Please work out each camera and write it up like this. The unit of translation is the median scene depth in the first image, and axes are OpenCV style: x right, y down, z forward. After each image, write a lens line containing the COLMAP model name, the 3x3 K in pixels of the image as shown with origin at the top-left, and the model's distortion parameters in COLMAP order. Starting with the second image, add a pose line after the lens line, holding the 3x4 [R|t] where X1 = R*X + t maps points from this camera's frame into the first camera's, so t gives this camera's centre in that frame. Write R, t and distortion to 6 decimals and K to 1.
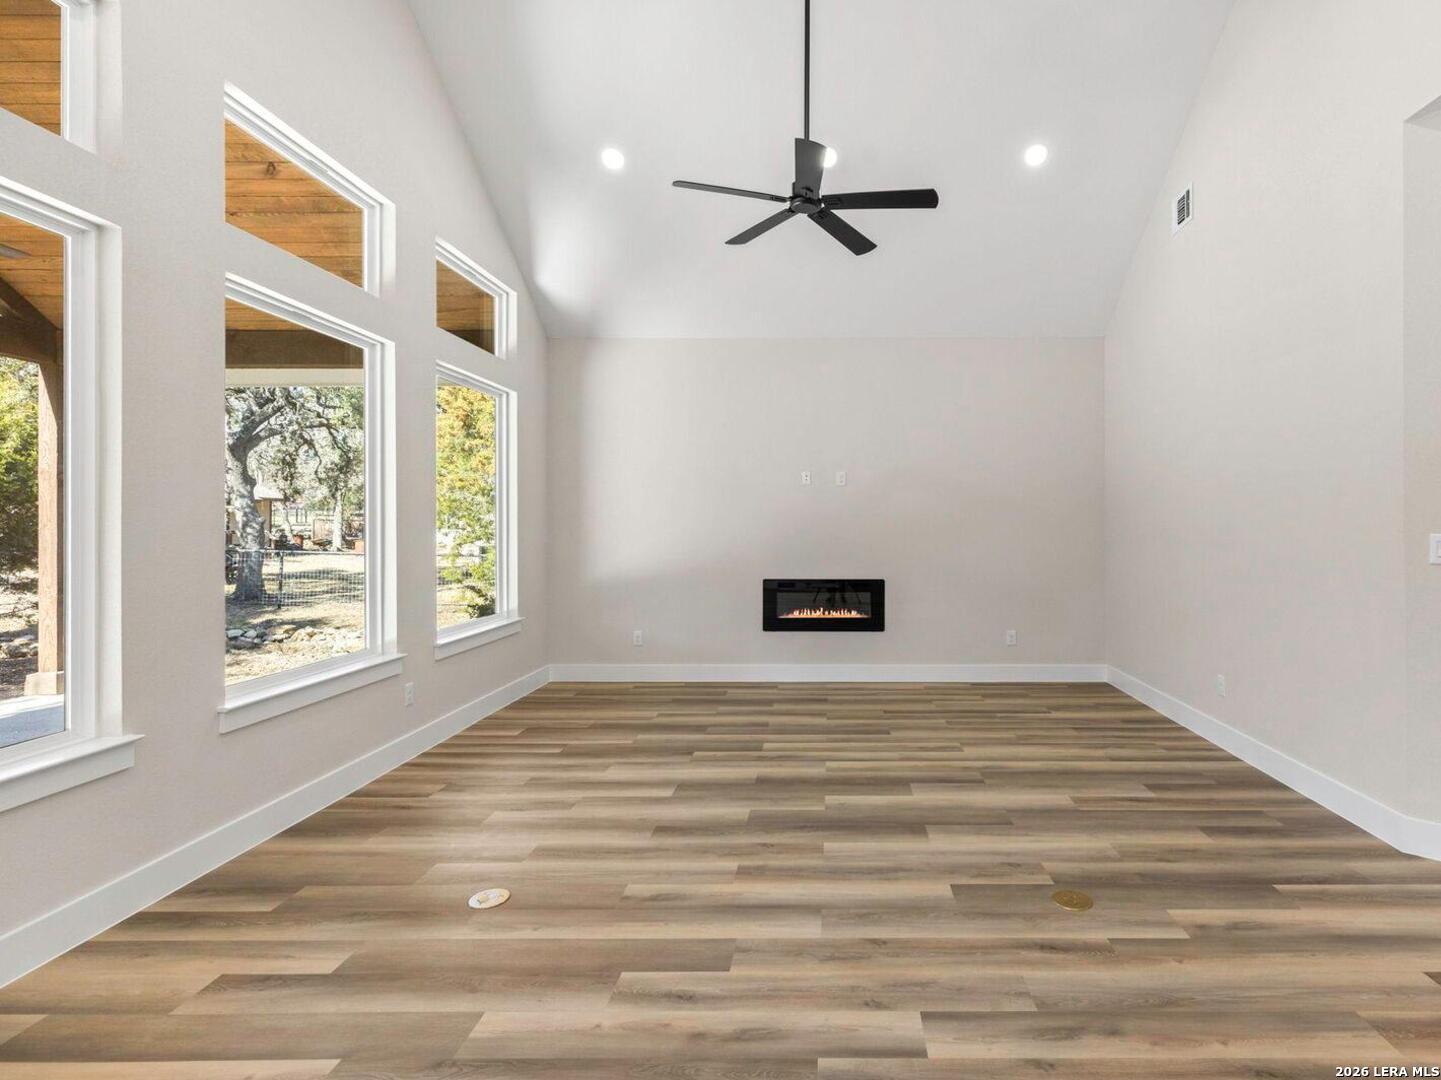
lens RADIAL K [[774.4, 0, 720.4], [0, 774.4, 518.5], [0, 0, 1]] dist [0.006009, -0.000431]
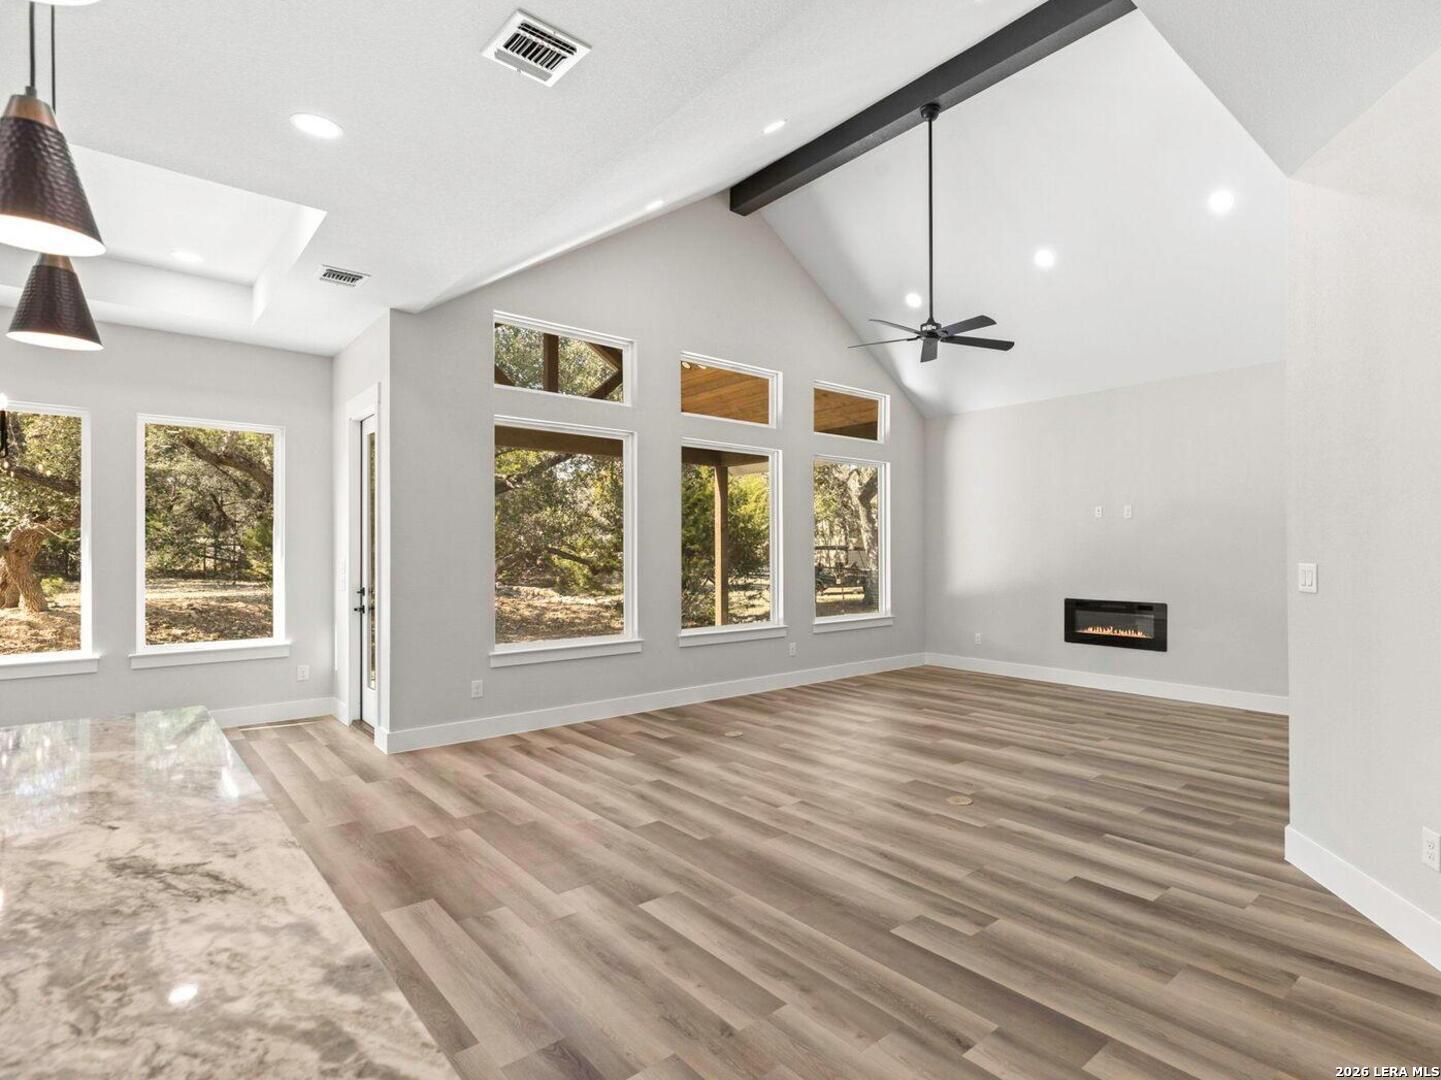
lens RADIAL K [[742.1, 0, 720.1], [0, 742.1, 543.3], [0, 0, 1]] dist [-0.002202, -0.000536]
pose [[0.624617, -0.005358, -0.780913, 0.887304], [0.003178, 0.999986, -0.004320, -0.005141], [0.780925, 0.000217, 0.624625, -0.187182]]
